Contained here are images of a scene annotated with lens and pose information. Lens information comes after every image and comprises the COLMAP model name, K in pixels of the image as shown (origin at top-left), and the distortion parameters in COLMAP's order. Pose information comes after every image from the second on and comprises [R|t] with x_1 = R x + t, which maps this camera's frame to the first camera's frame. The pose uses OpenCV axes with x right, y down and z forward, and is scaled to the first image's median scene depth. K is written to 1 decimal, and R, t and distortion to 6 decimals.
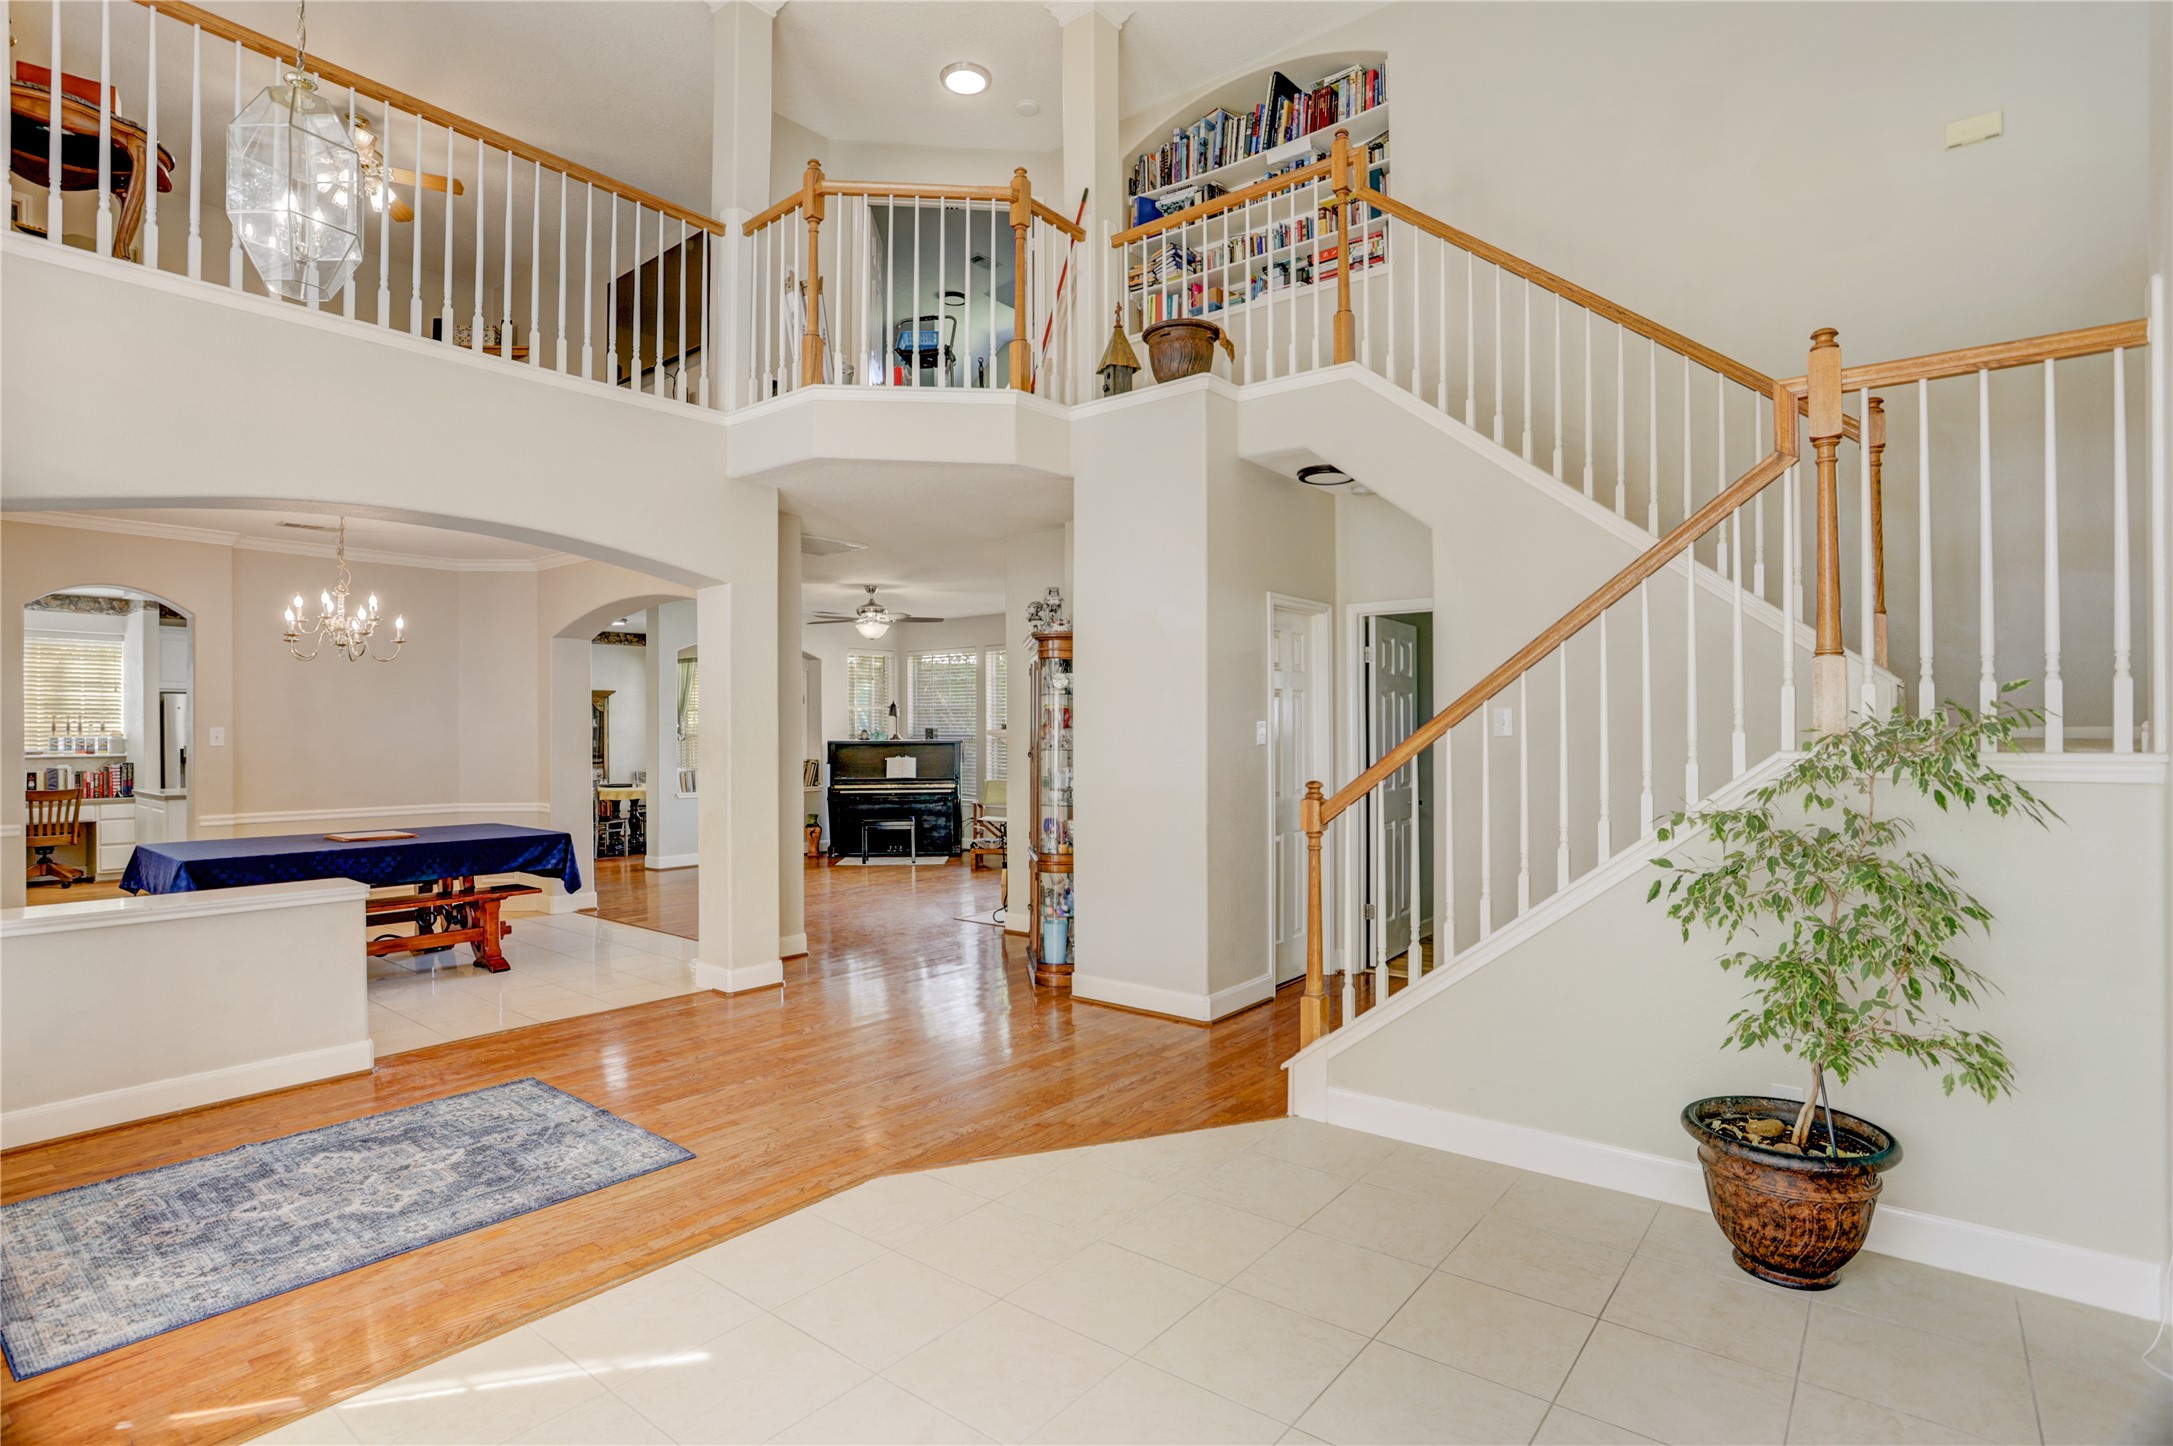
lens RADIAL K [[1071.6, 0, 1095.5], [0, 1071.6, 731.9], [0, 0, 1]] dist [-0.050715, 0.015367]
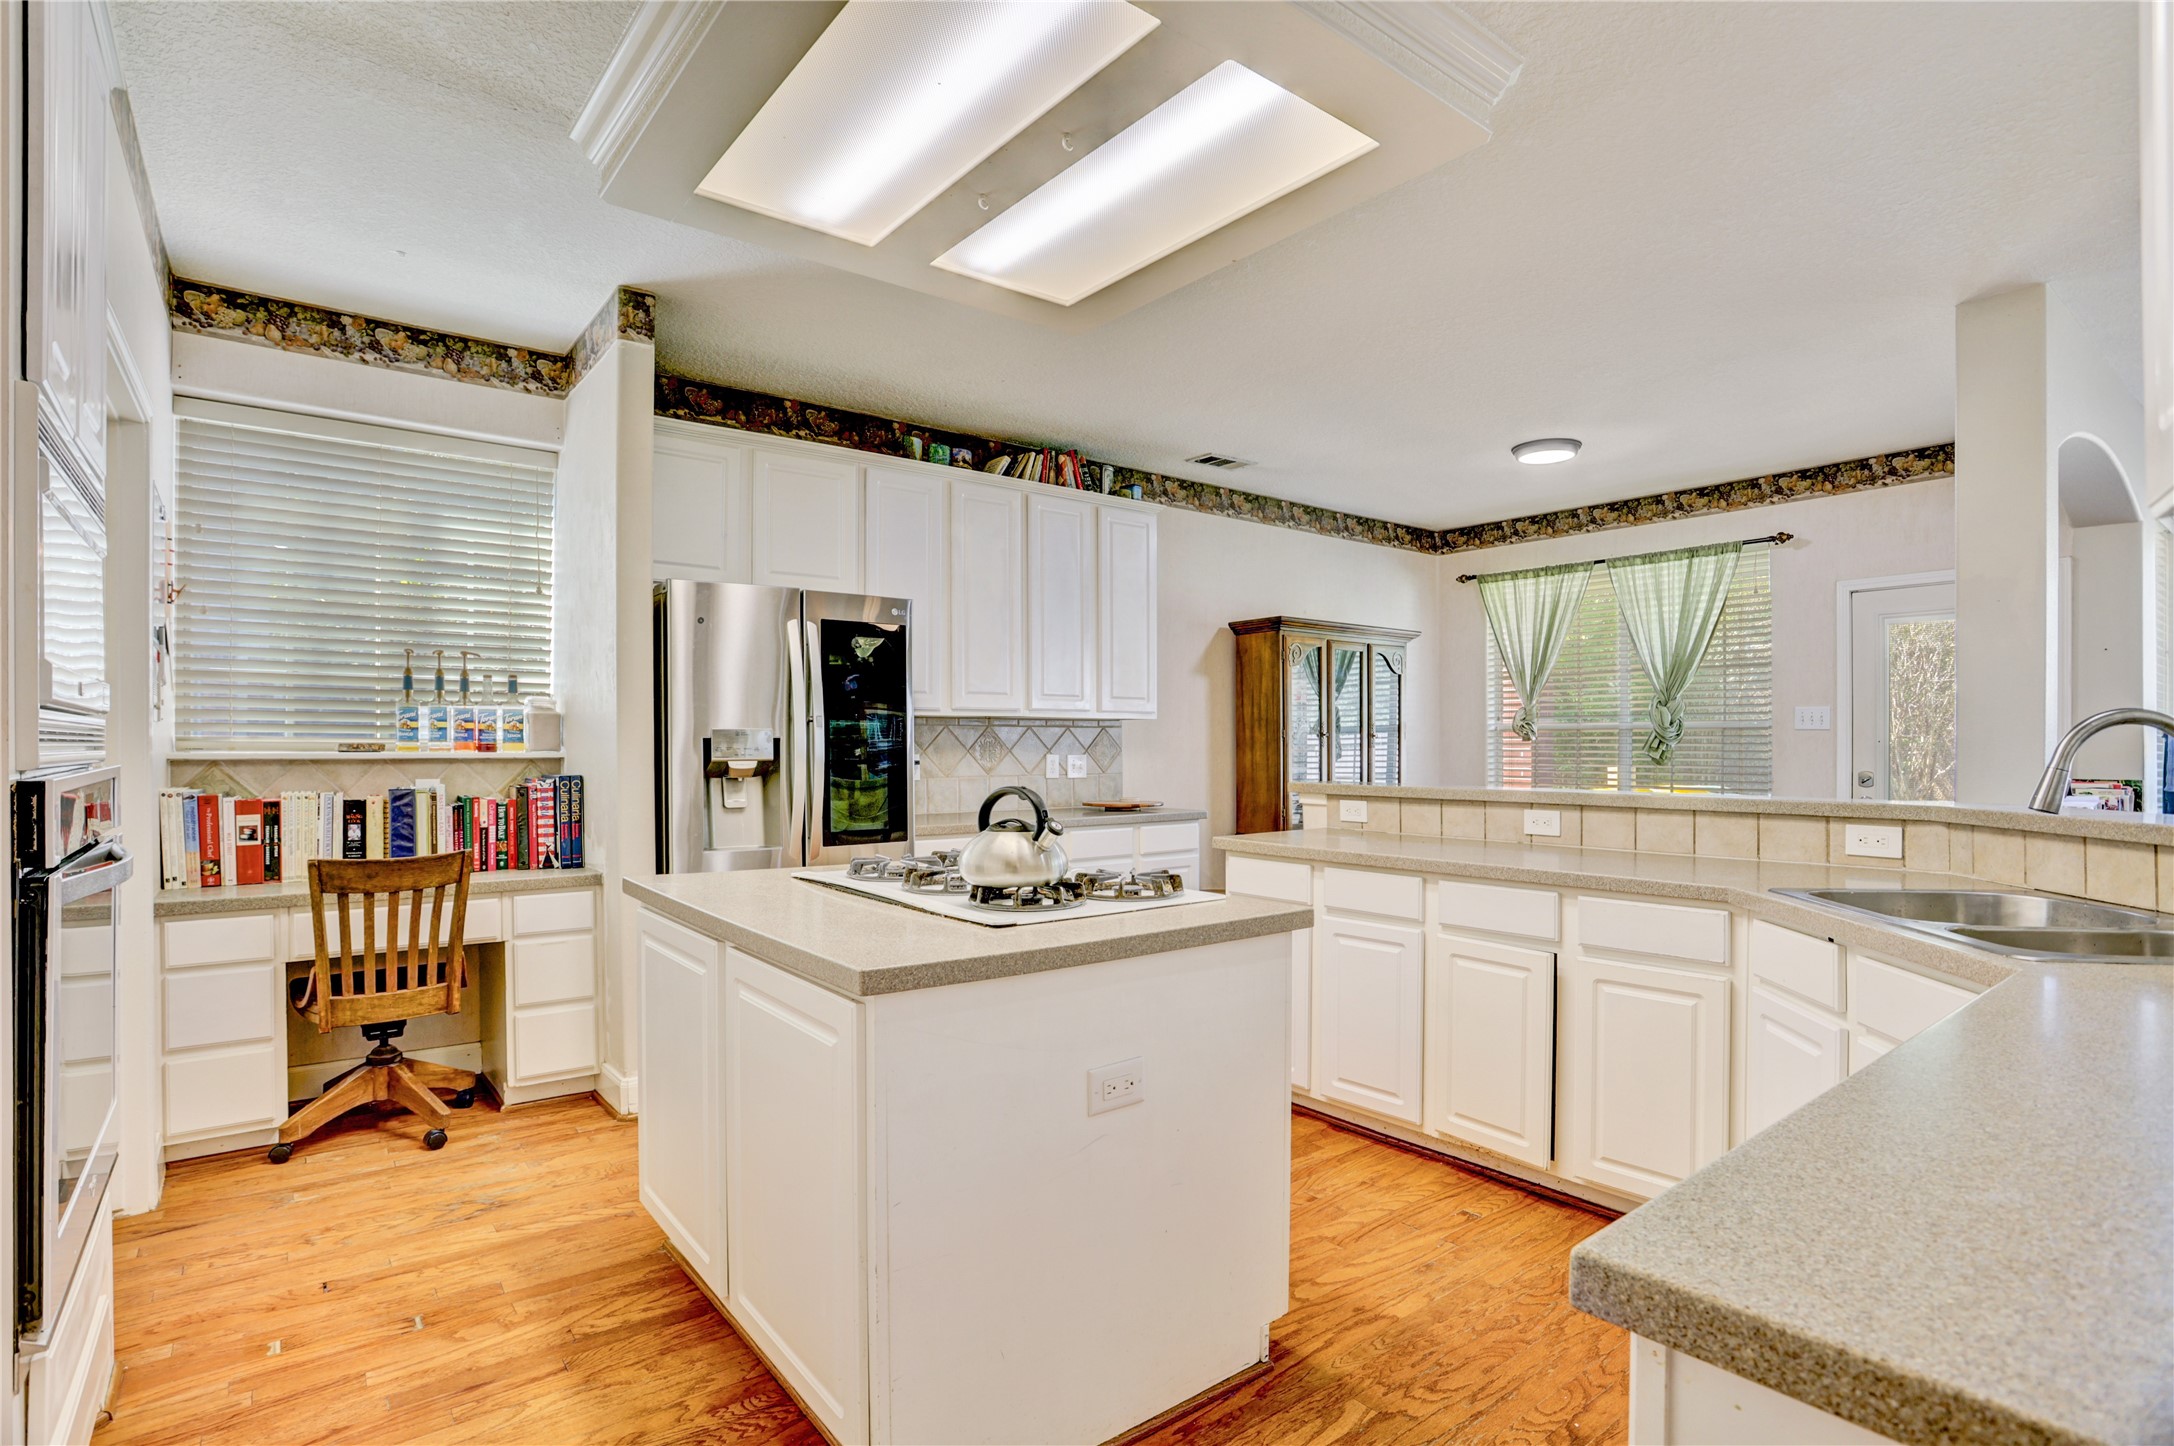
lens RADIAL K [[1072.1, 0, 1080.9], [0, 1072.1, 757.4], [0, 0, 1]] dist [-0.050715, 0.015367]
pose [[0.968577, 0.012477, -0.248402, -0.579492], [-0.007830, 0.999776, 0.019688, 0.012325], [0.248592, -0.017124, 0.968457, 0.591992]]
